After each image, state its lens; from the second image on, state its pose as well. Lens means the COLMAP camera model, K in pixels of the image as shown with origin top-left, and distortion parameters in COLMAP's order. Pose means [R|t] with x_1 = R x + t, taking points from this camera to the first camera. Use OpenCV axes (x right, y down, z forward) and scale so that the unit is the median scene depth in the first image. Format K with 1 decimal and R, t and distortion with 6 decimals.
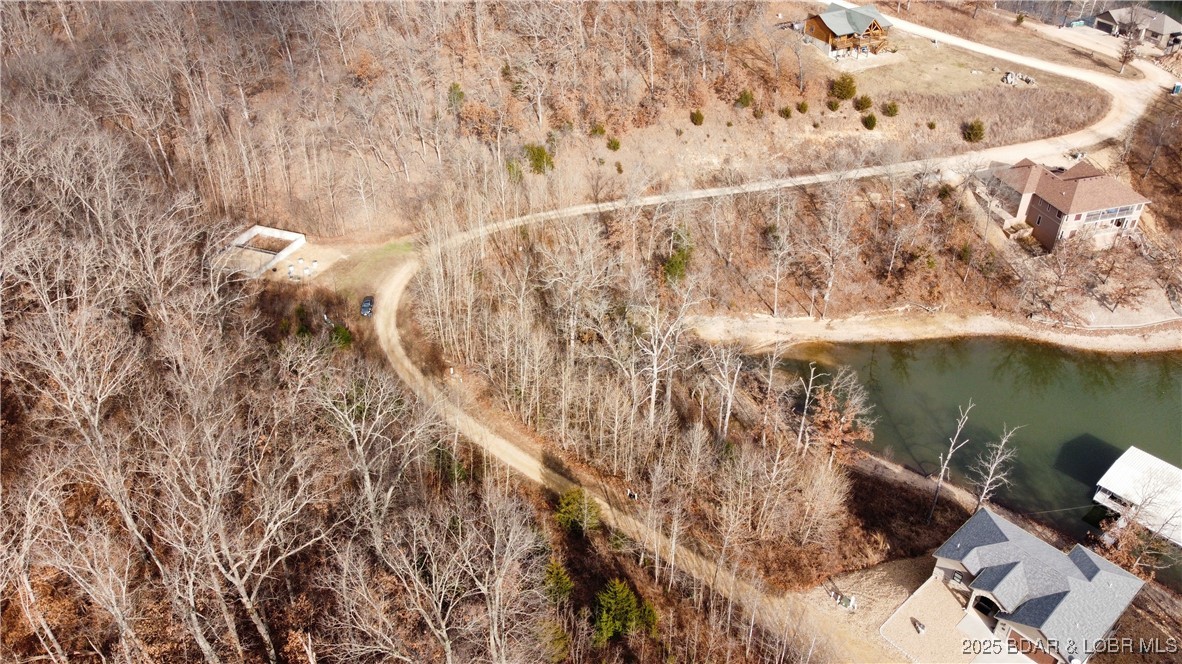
lens RADIAL K [[907.5, 0, 589.6], [0, 907.5, 337.3], [0, 0, 1]] dist [0.014670, -0.005617]
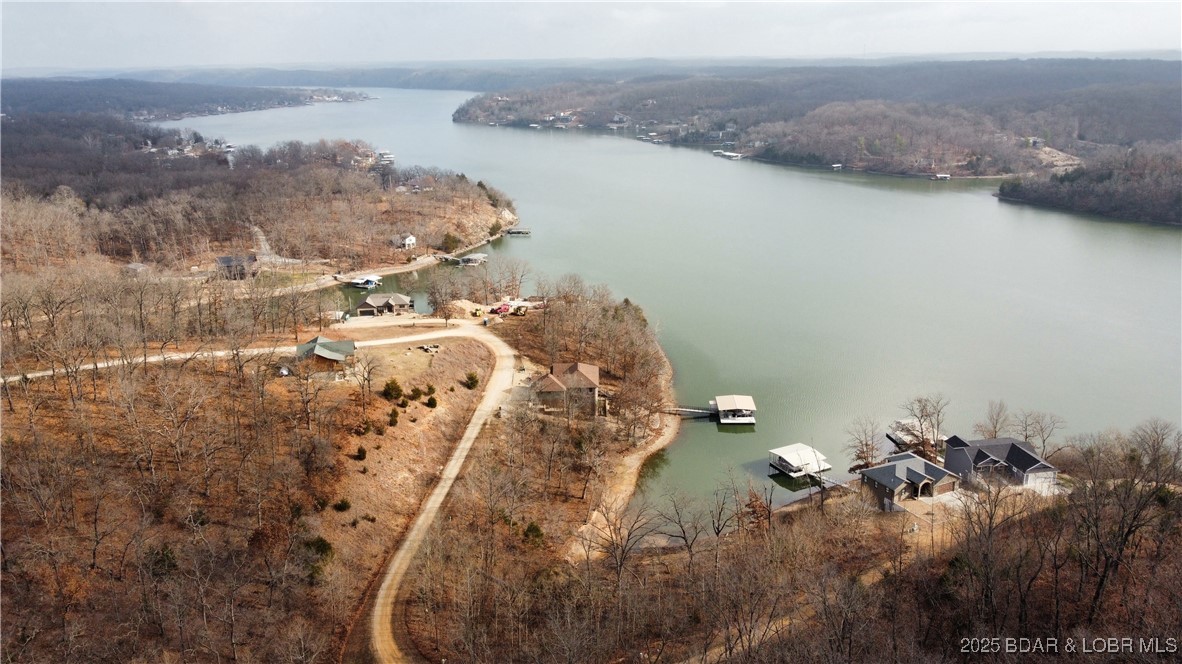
lens RADIAL K [[907.5, 0, 591.8], [0, 907.5, 333.1], [0, 0, 1]] dist [0.014670, -0.005617]
pose [[0.265685, -0.272366, 0.924786, -0.777759], [0.574212, 0.815251, 0.075139, -0.286307], [-0.774398, 0.511060, 0.372996, 0.316827]]
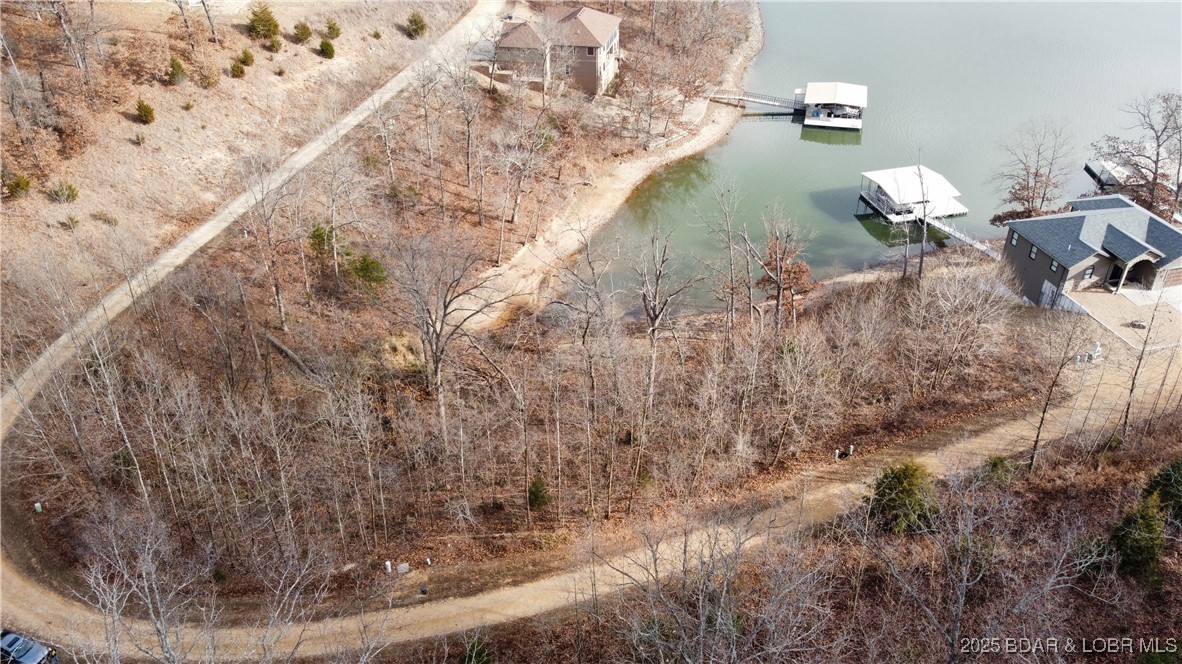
lens RADIAL K [[907.5, 0, 592.1], [0, 907.5, 321.8], [0, 0, 1]] dist [0.014670, -0.005617]
pose [[0.463601, -0.487883, 0.739624, -0.292732], [0.526396, 0.823124, 0.213013, -0.089072], [-0.712728, 0.290582, 0.638421, 0.401364]]
